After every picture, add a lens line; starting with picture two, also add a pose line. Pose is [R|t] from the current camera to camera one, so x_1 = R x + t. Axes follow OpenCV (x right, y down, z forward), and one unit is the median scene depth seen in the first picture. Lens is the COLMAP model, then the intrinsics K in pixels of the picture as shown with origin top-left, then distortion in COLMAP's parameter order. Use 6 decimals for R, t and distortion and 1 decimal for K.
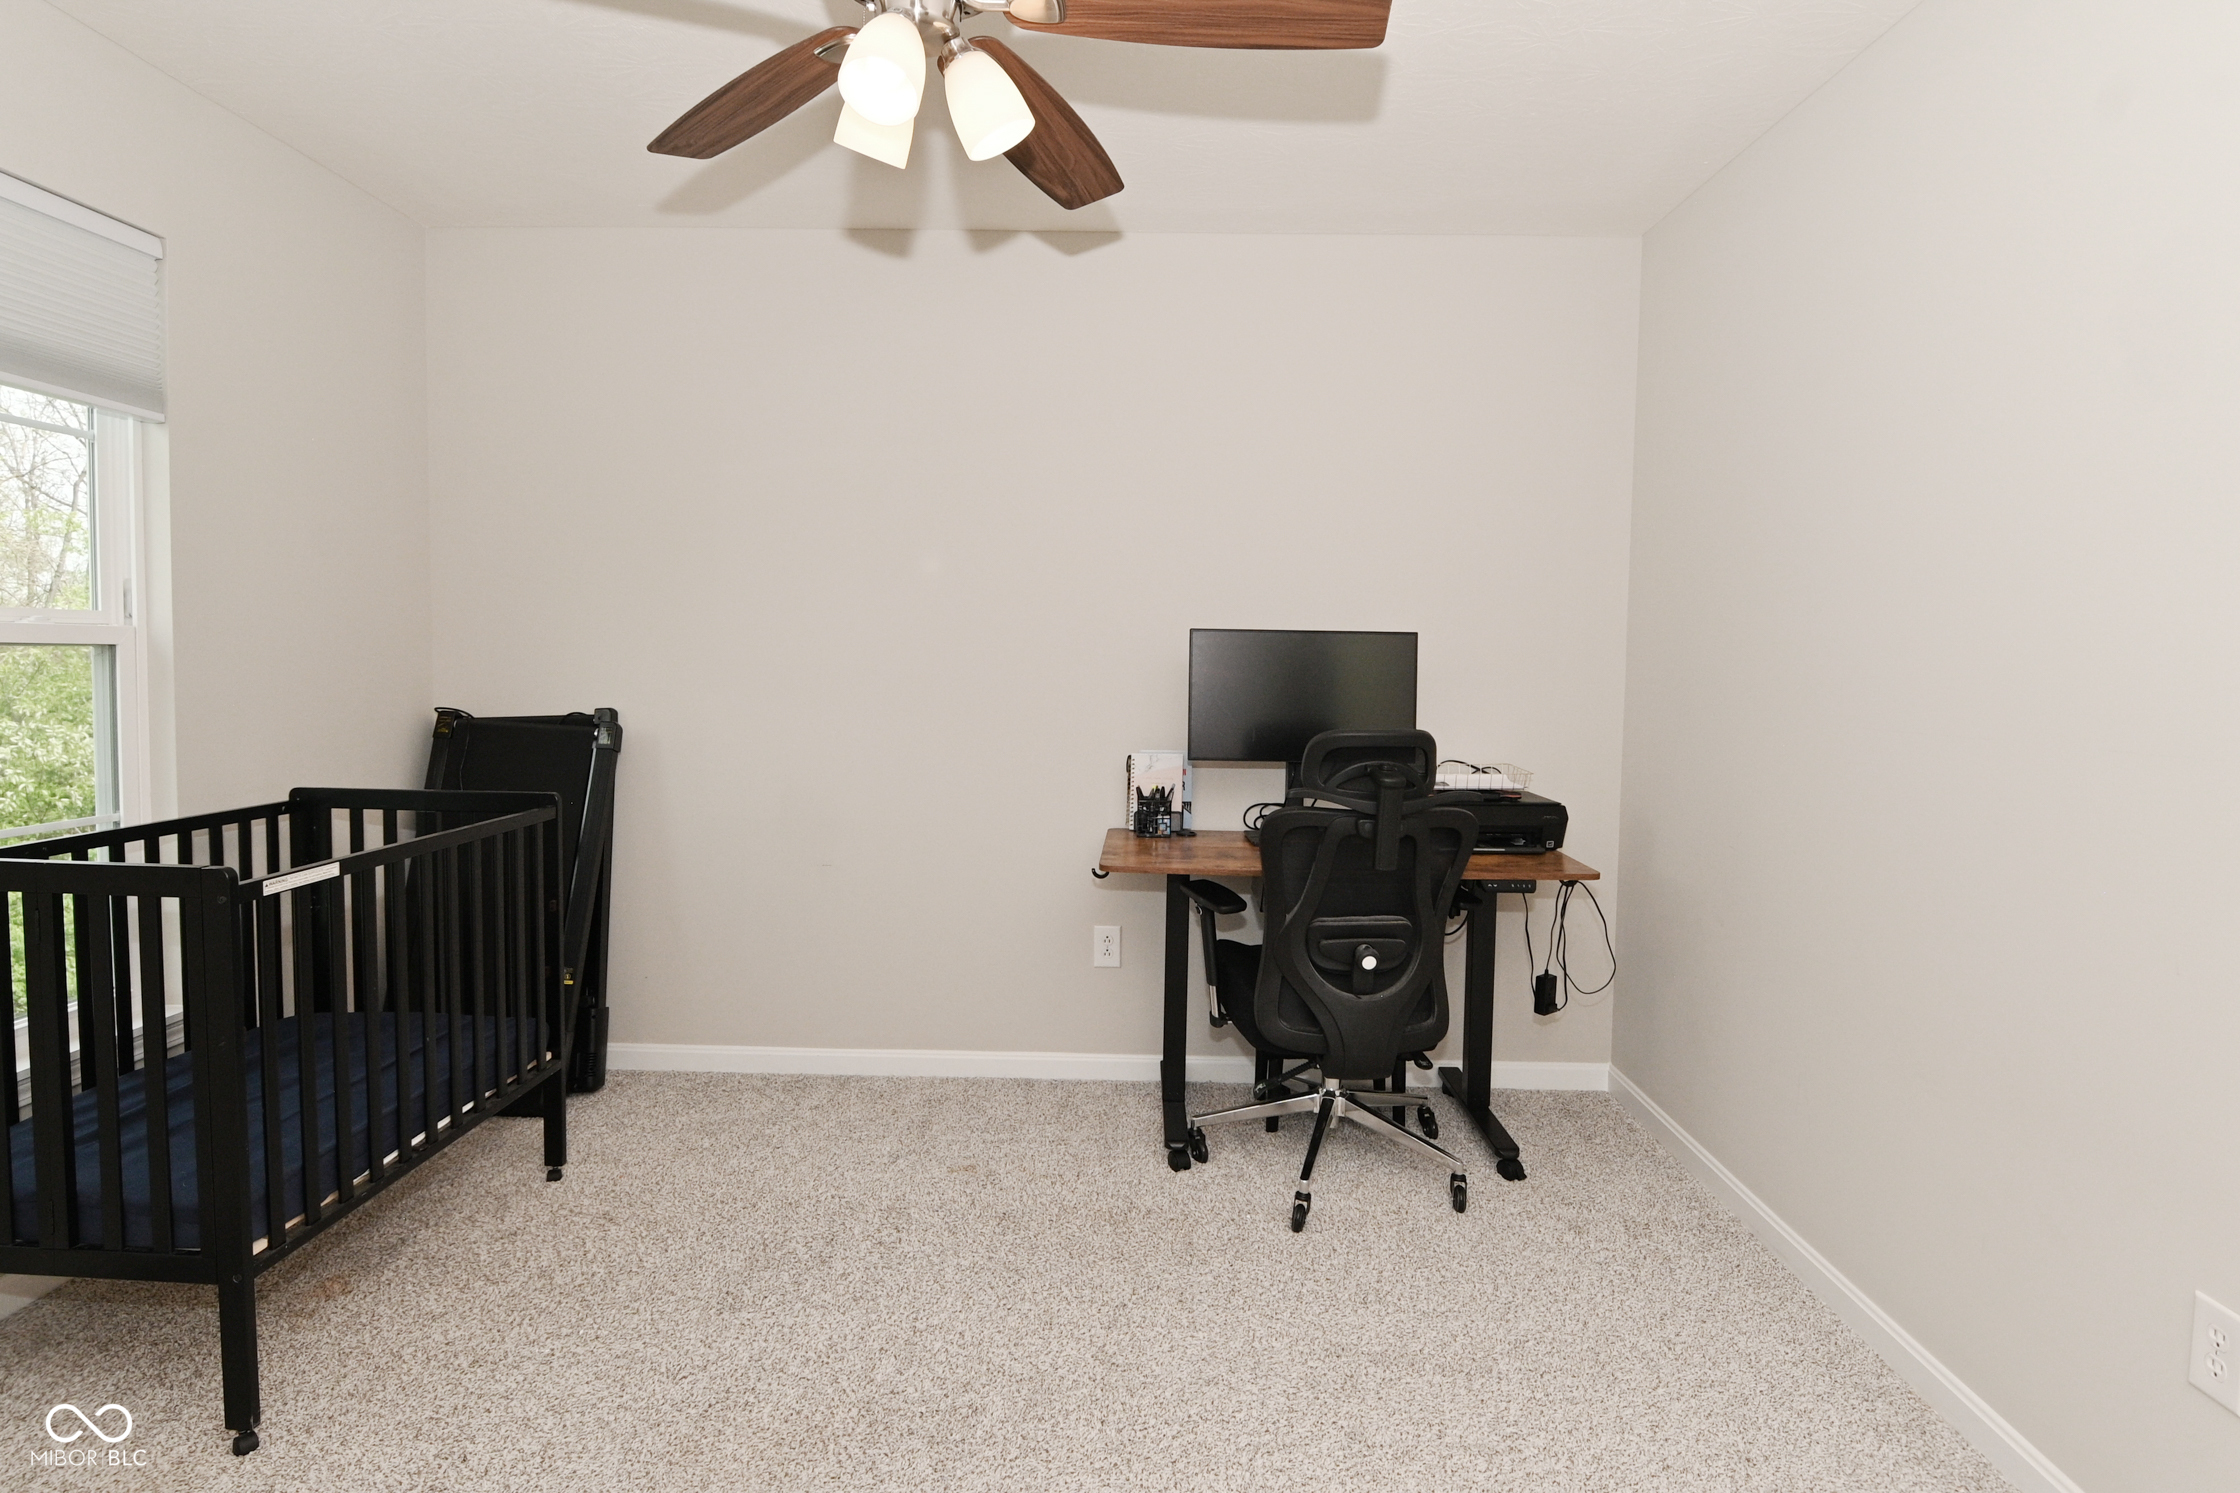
lens RADIAL K [[1179.5, 0, 1127.4], [0, 1179.5, 727.5], [0, 0, 1]] dist [0.025211, -0.034758]
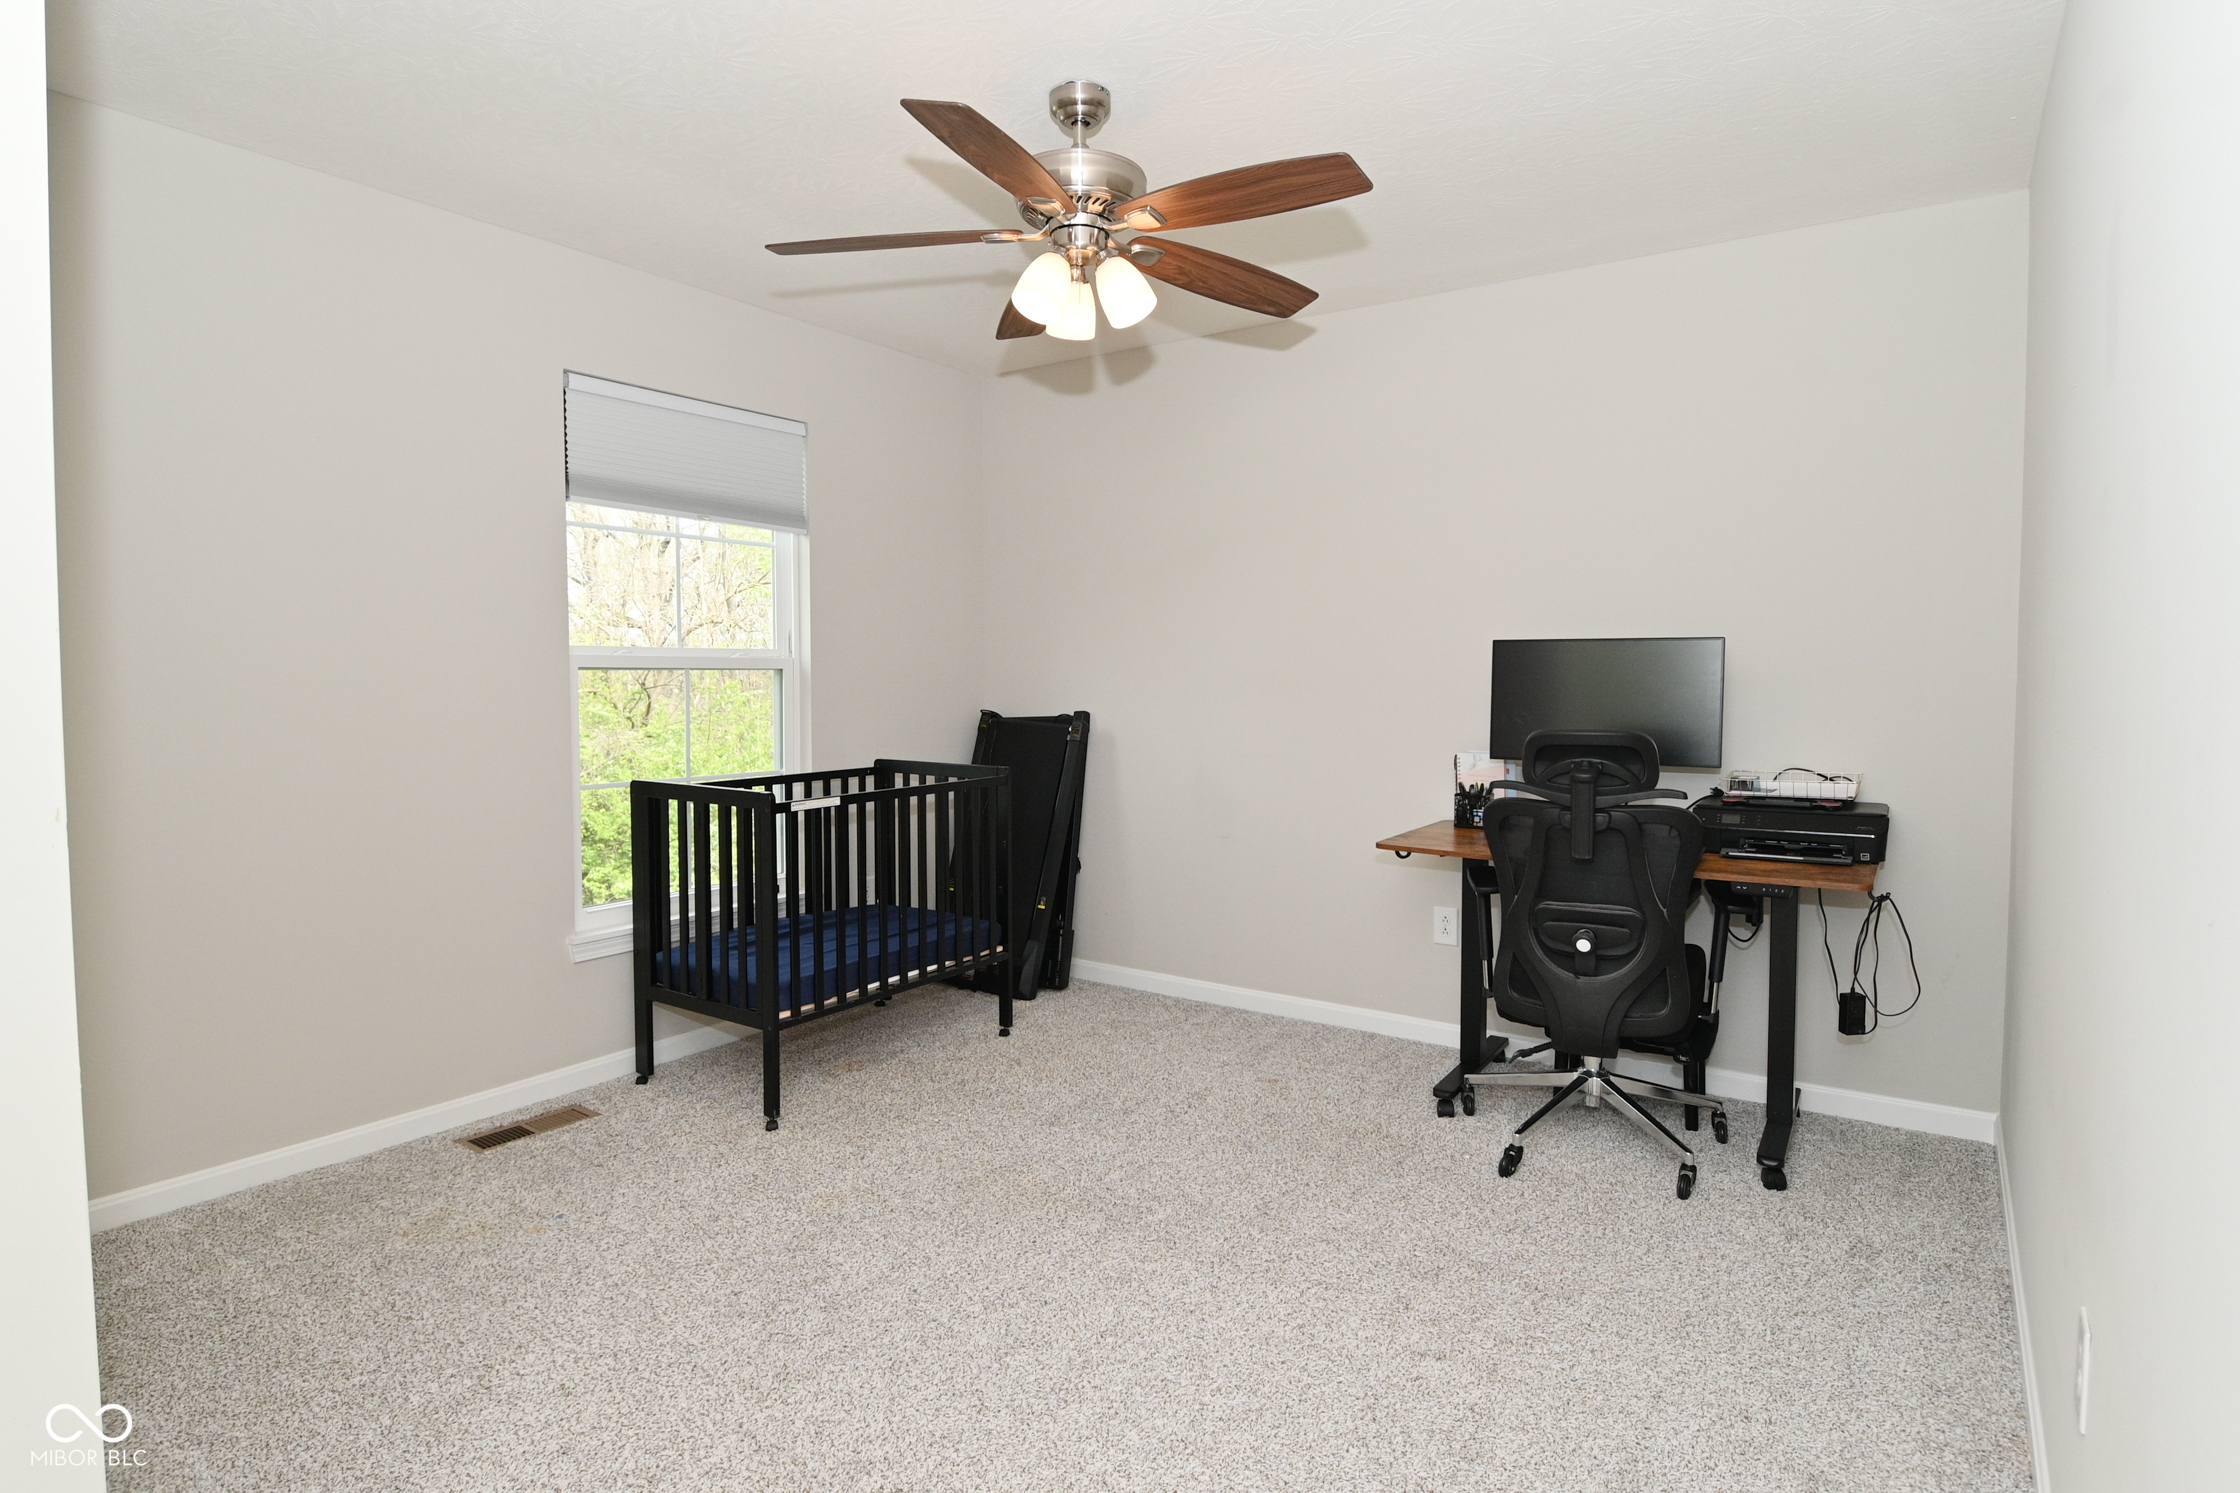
lens RADIAL K [[1179.5, 0, 1127.4], [0, 1179.5, 727.5], [0, 0, 1]] dist [0.025211, -0.034758]
pose [[0.839899, 0.011315, -0.542624, 0.410196], [-0.018356, 0.999803, -0.007564, 0.014754], [0.542432, 0.016313, 0.839942, -0.129000]]
